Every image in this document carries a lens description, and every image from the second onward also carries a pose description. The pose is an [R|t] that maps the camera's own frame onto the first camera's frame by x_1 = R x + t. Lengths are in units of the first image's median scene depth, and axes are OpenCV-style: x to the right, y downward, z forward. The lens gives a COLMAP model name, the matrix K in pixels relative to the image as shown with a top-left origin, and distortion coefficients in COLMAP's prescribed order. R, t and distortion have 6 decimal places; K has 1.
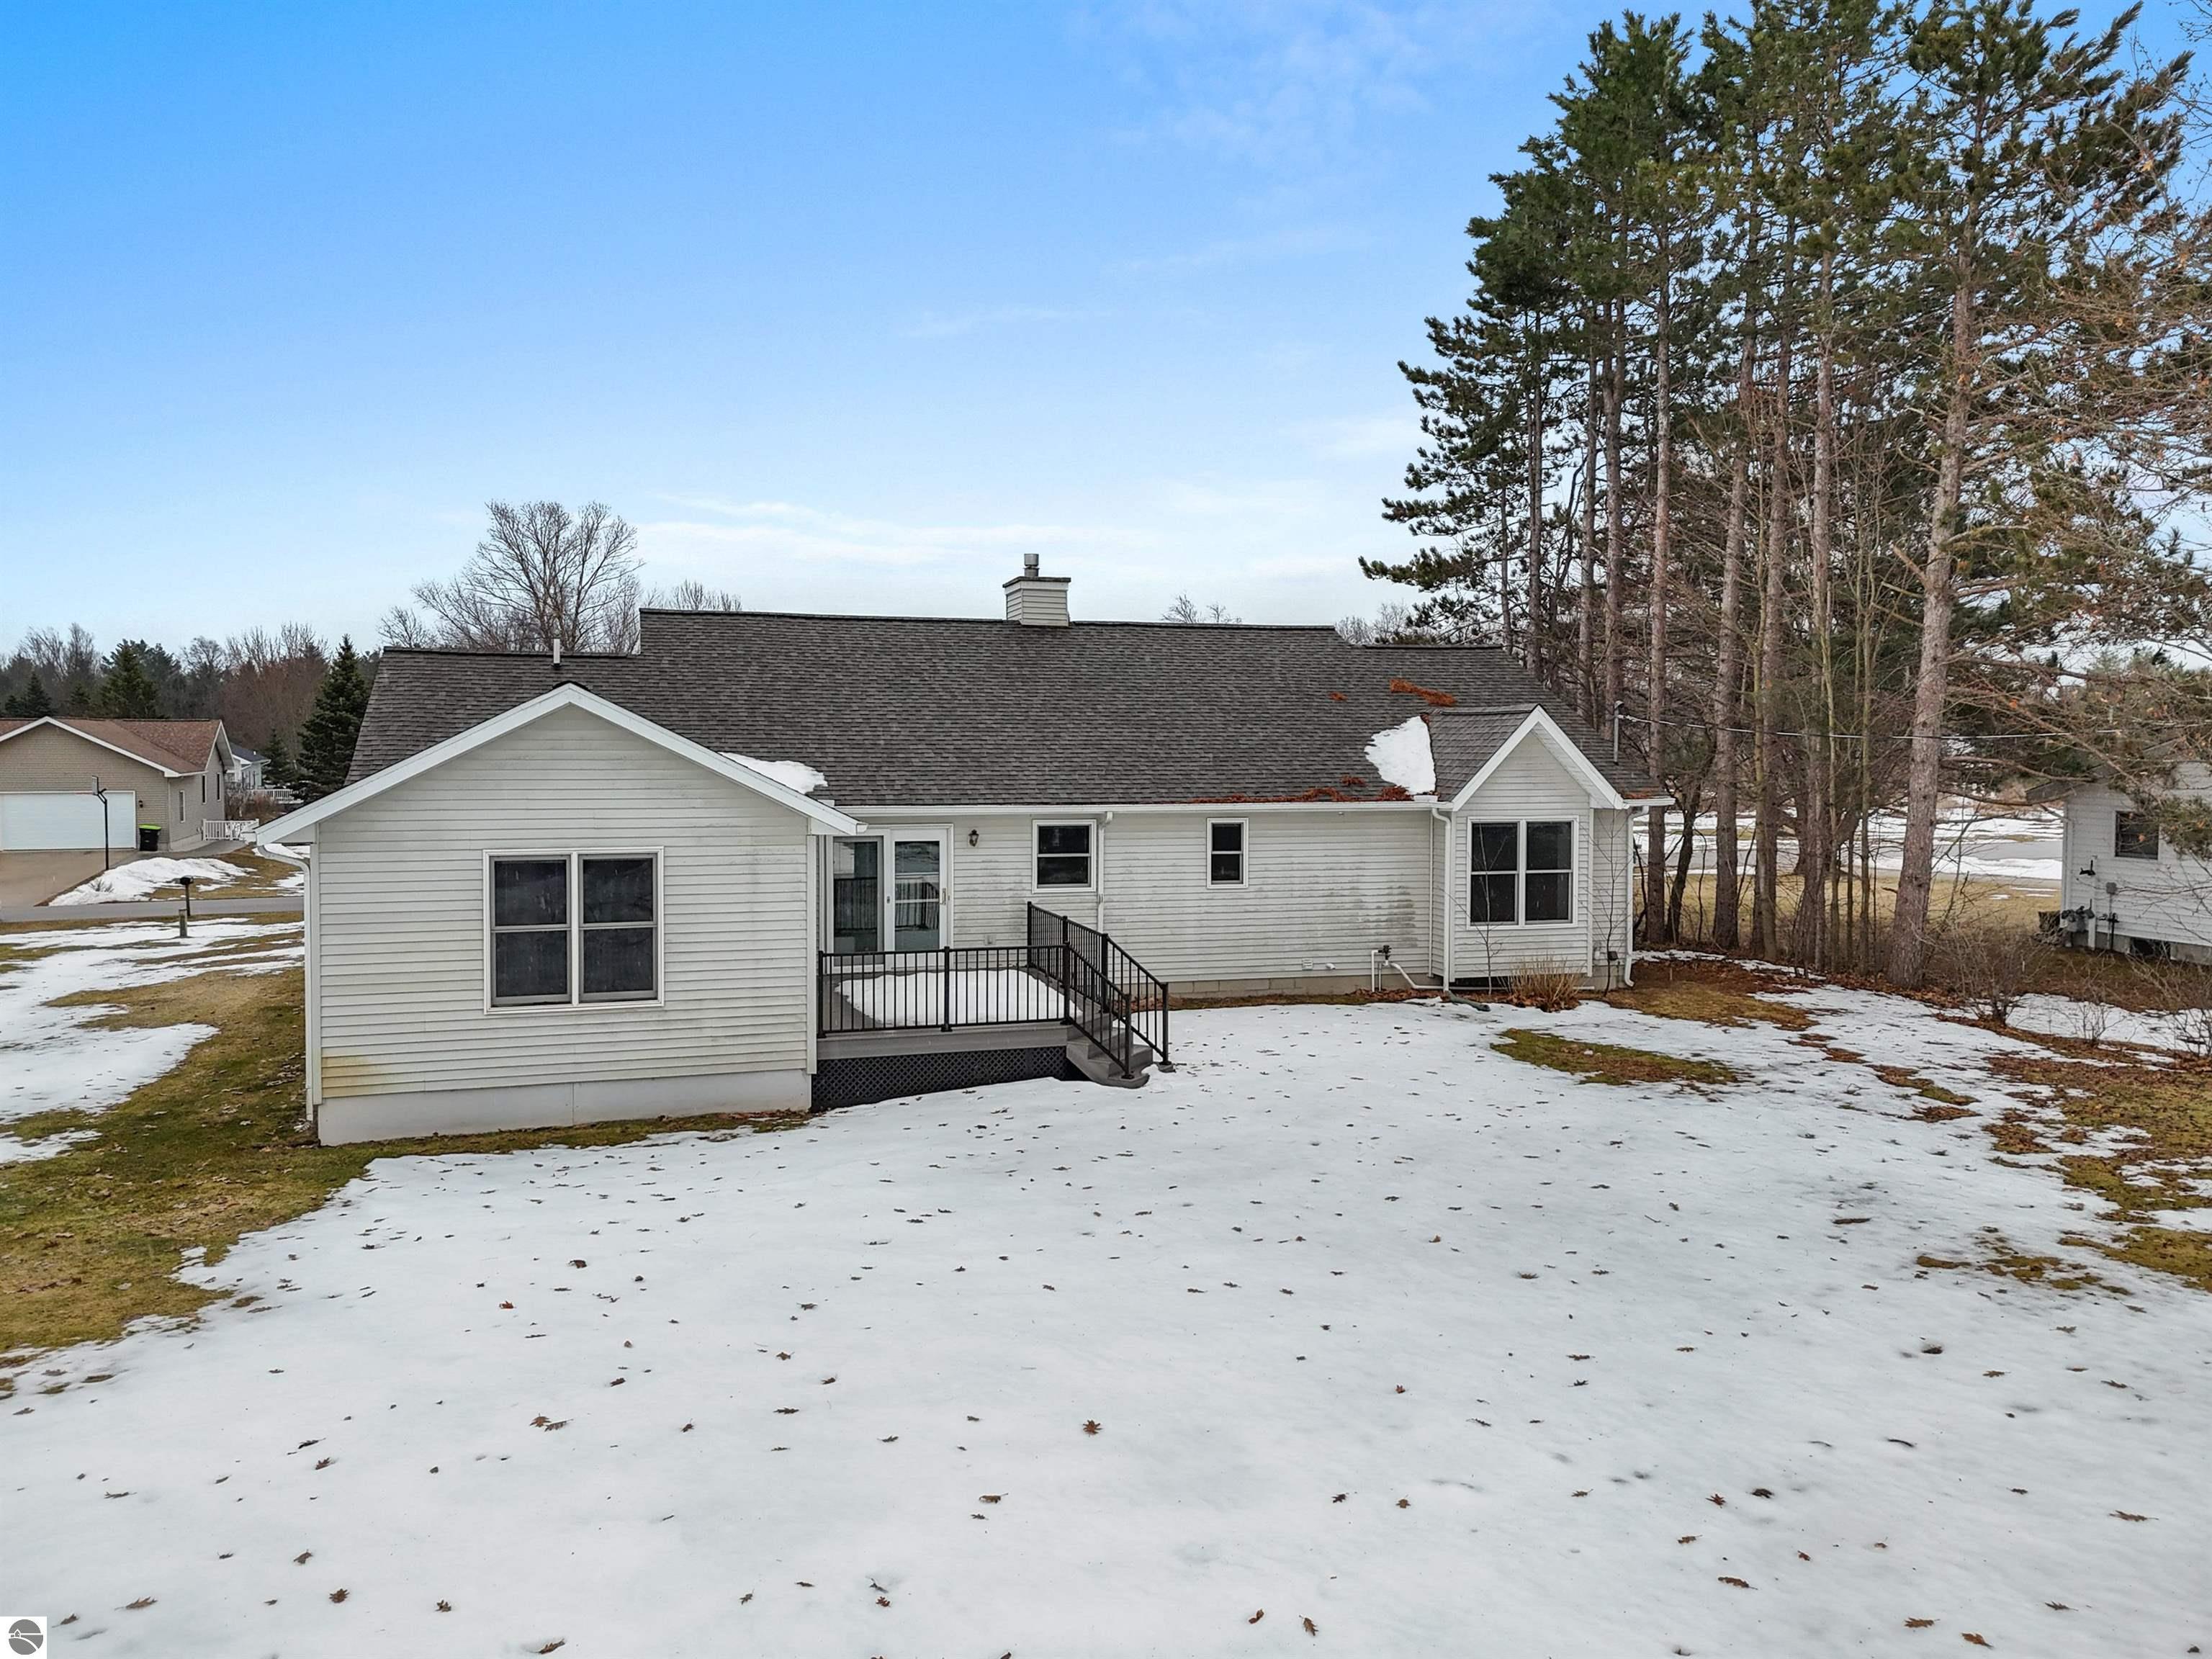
lens RADIAL K [[1631.1, 0, 1106.0], [0, 1631.1, 829.5], [0, 0, 1]] dist [0.071584, -0.064120]
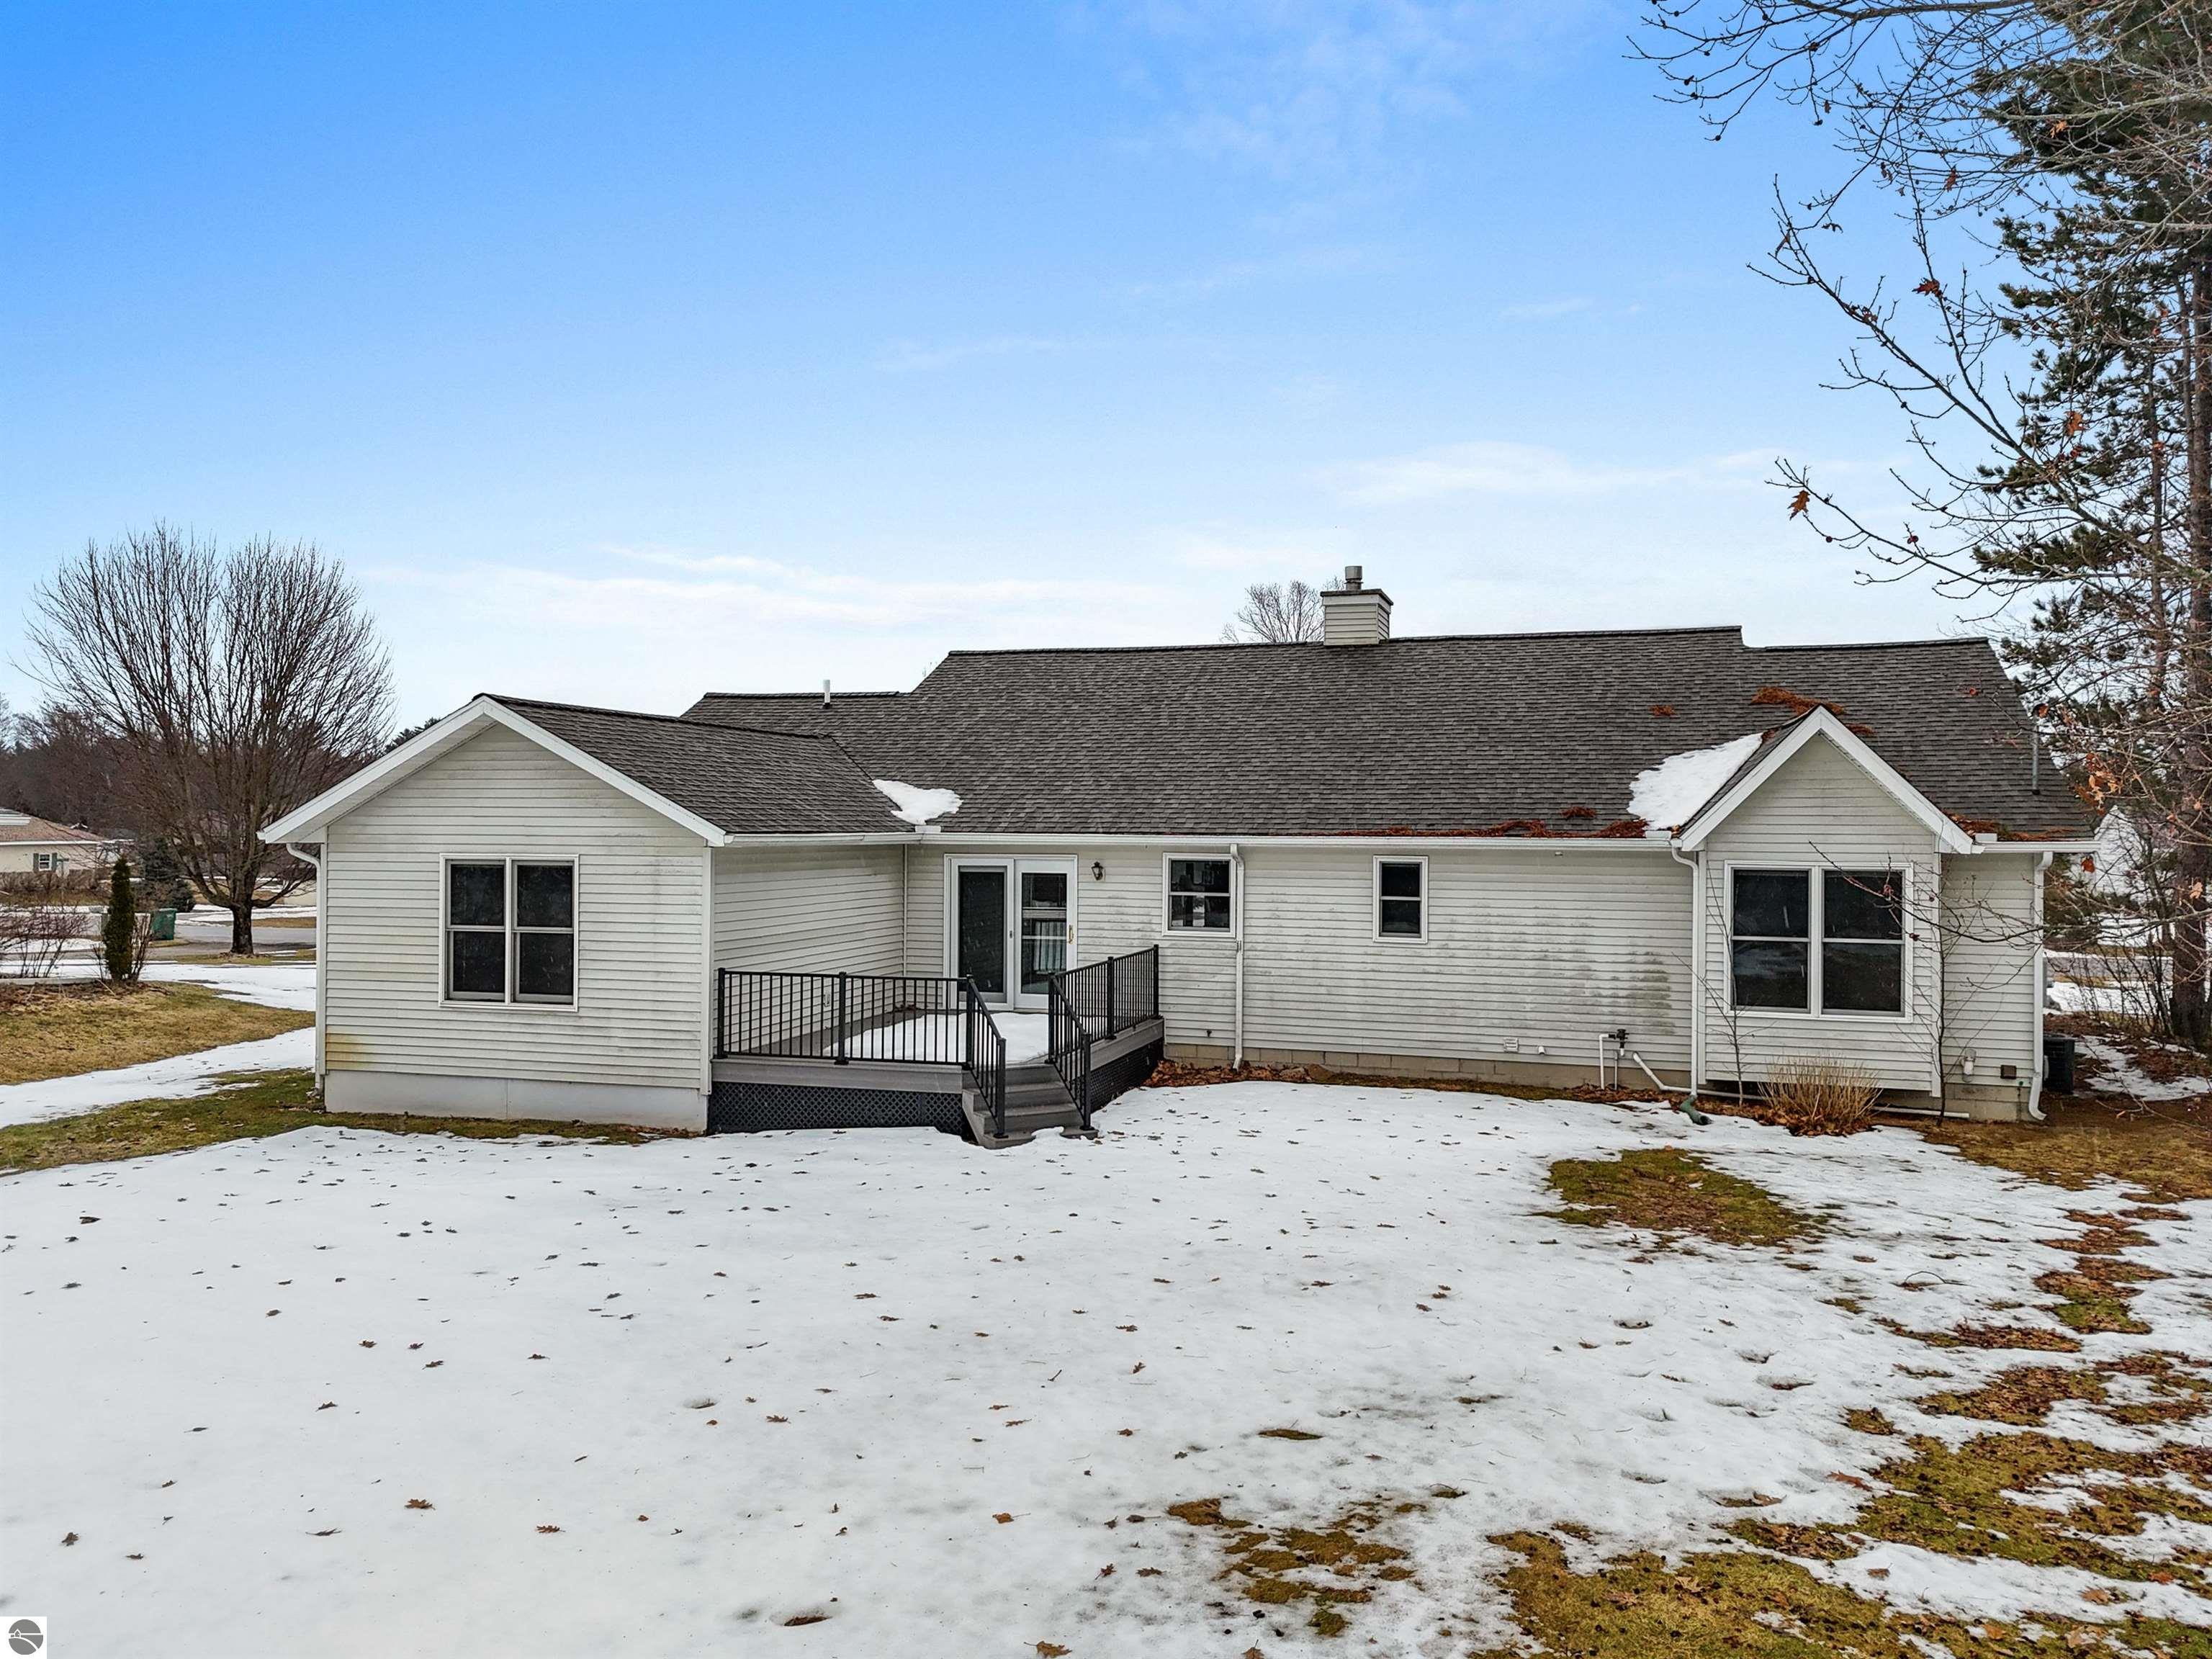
lens RADIAL K [[1631.1, 0, 1106.0], [0, 1631.1, 829.5], [0, 0, 1]] dist [0.071584, -0.064120]
pose [[0.834901, 0.005048, -0.550377, 0.572219], [-0.033603, 0.998560, -0.041816, 0.026866], [0.549373, 0.053407, 0.833869, 0.329828]]
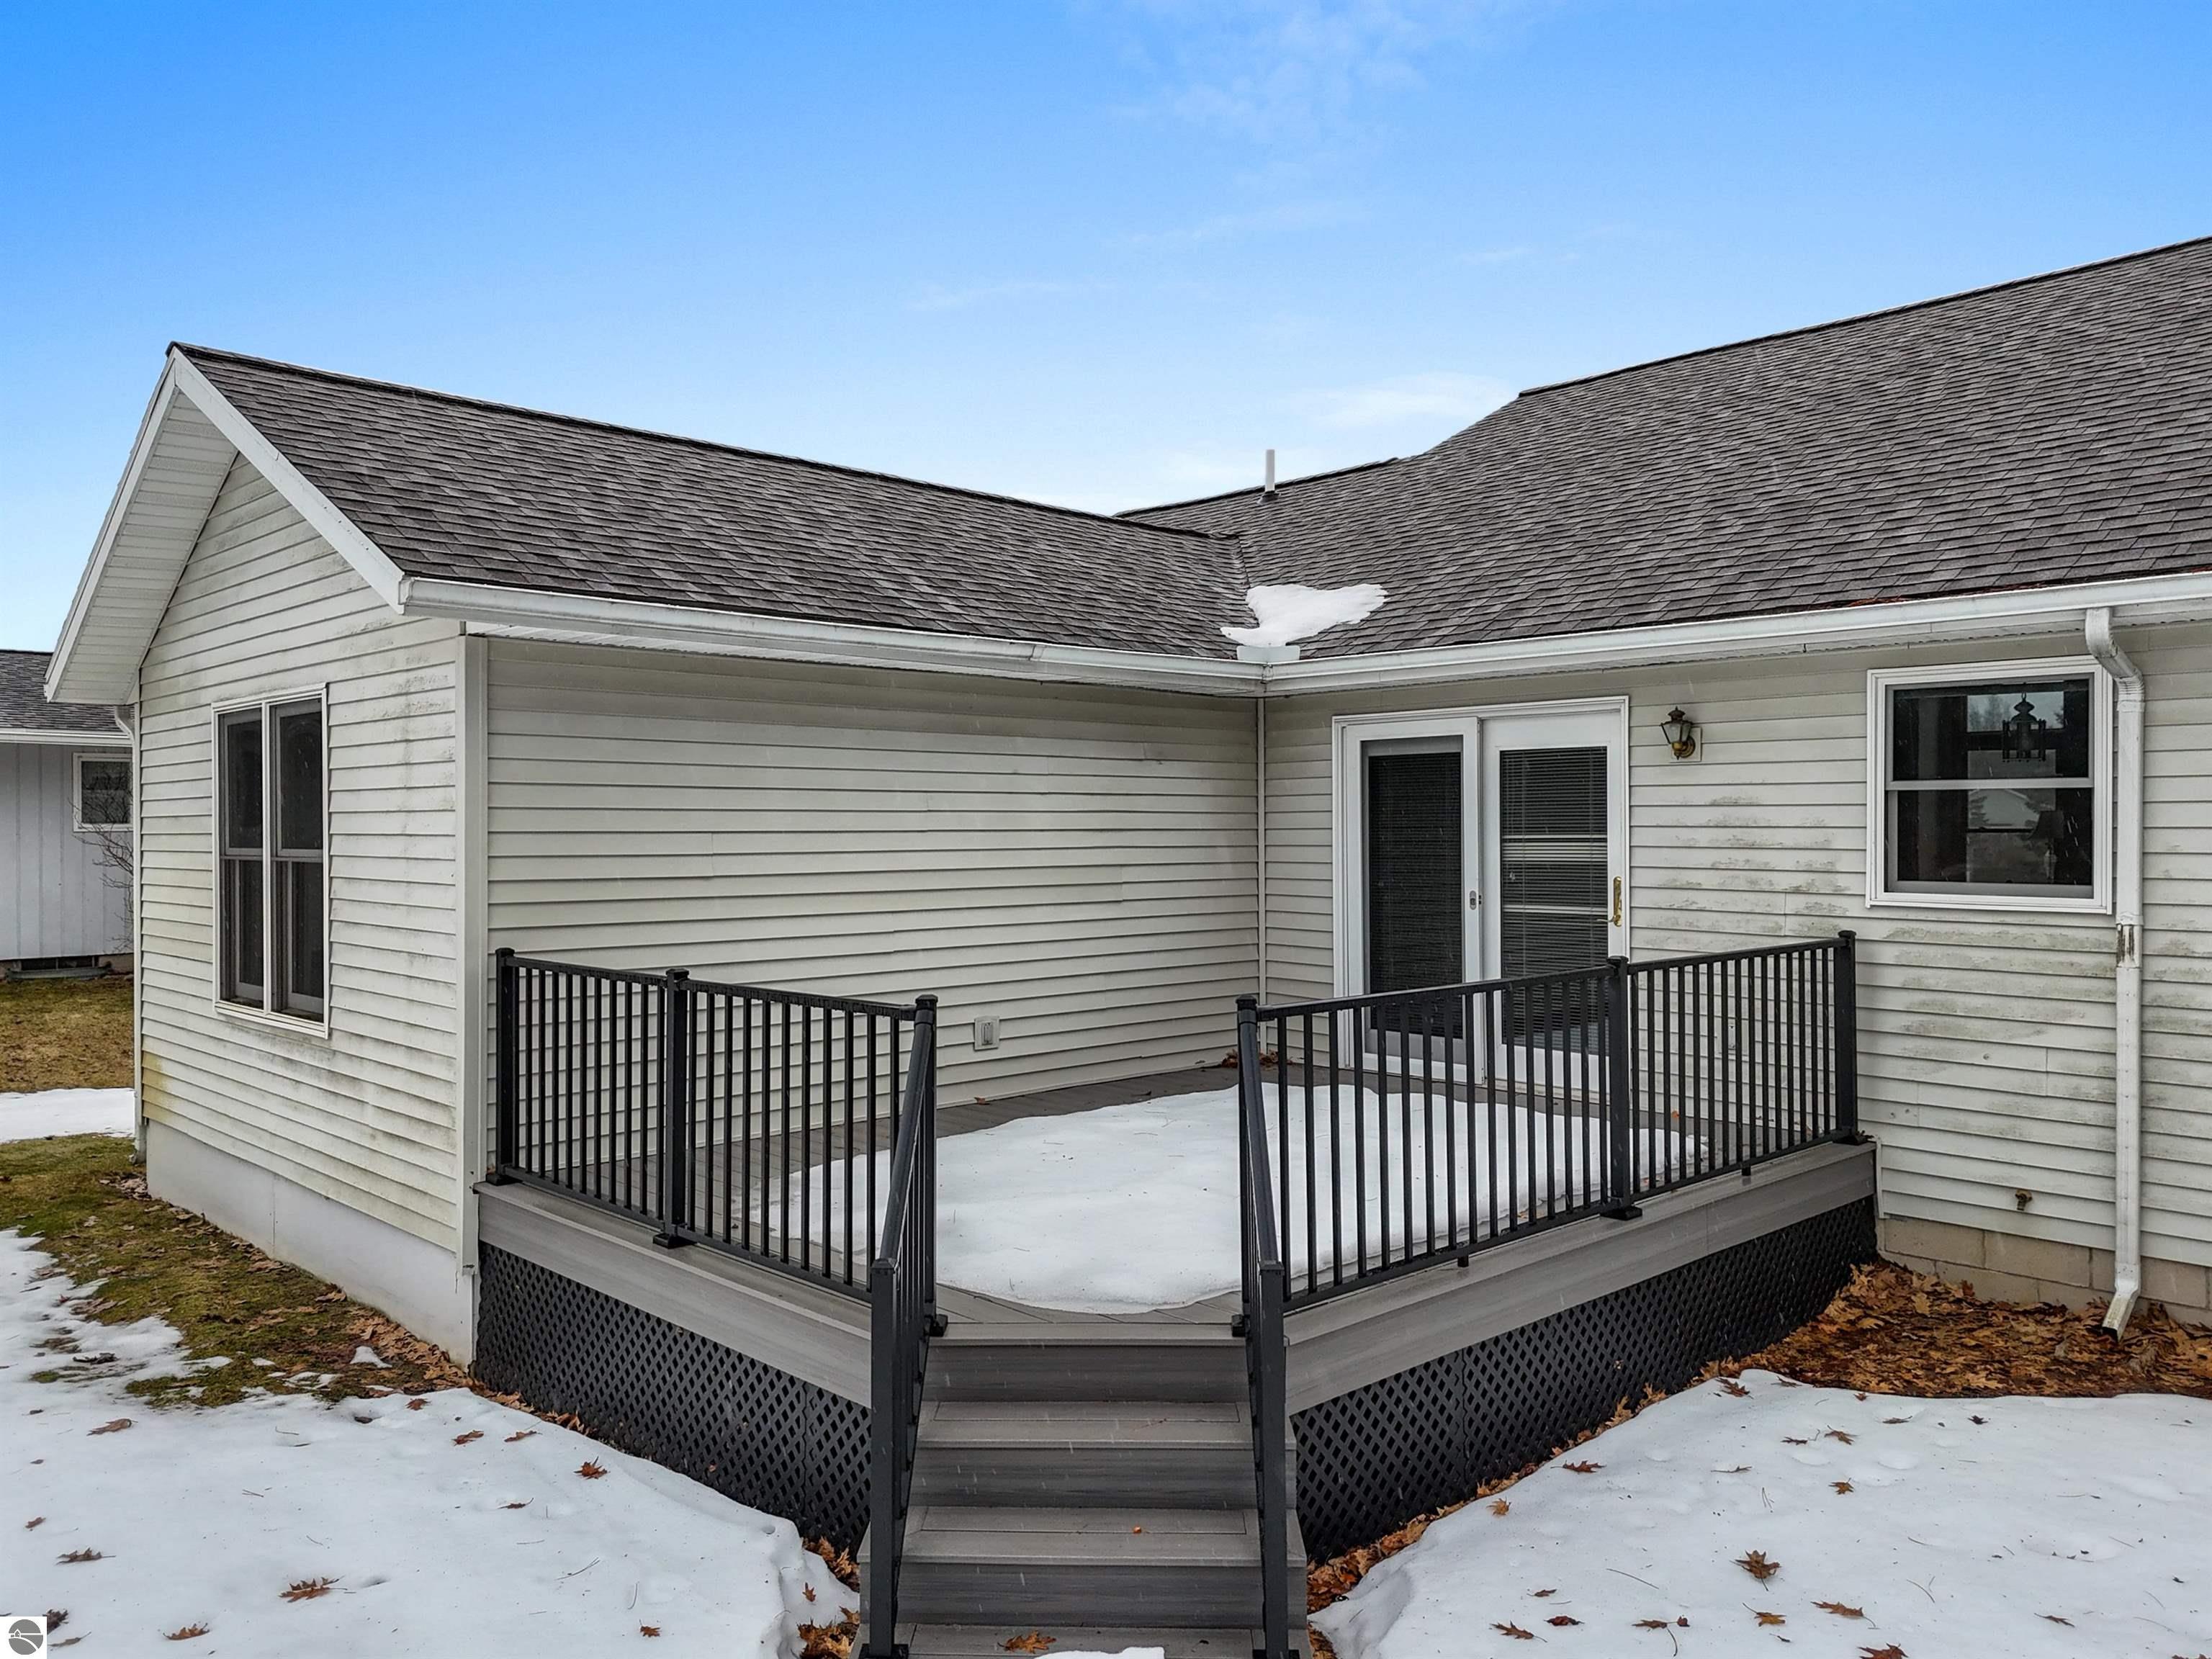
lens RADIAL K [[1631.1, 0, 1106.0], [0, 1631.1, 829.5], [0, 0, 1]] dist [0.071584, -0.064120]
pose [[0.457419, -0.003703, -0.889244, 0.232261], [-0.043621, 0.998694, -0.026597, 0.053631], [0.888181, 0.050955, 0.456660, 0.994845]]
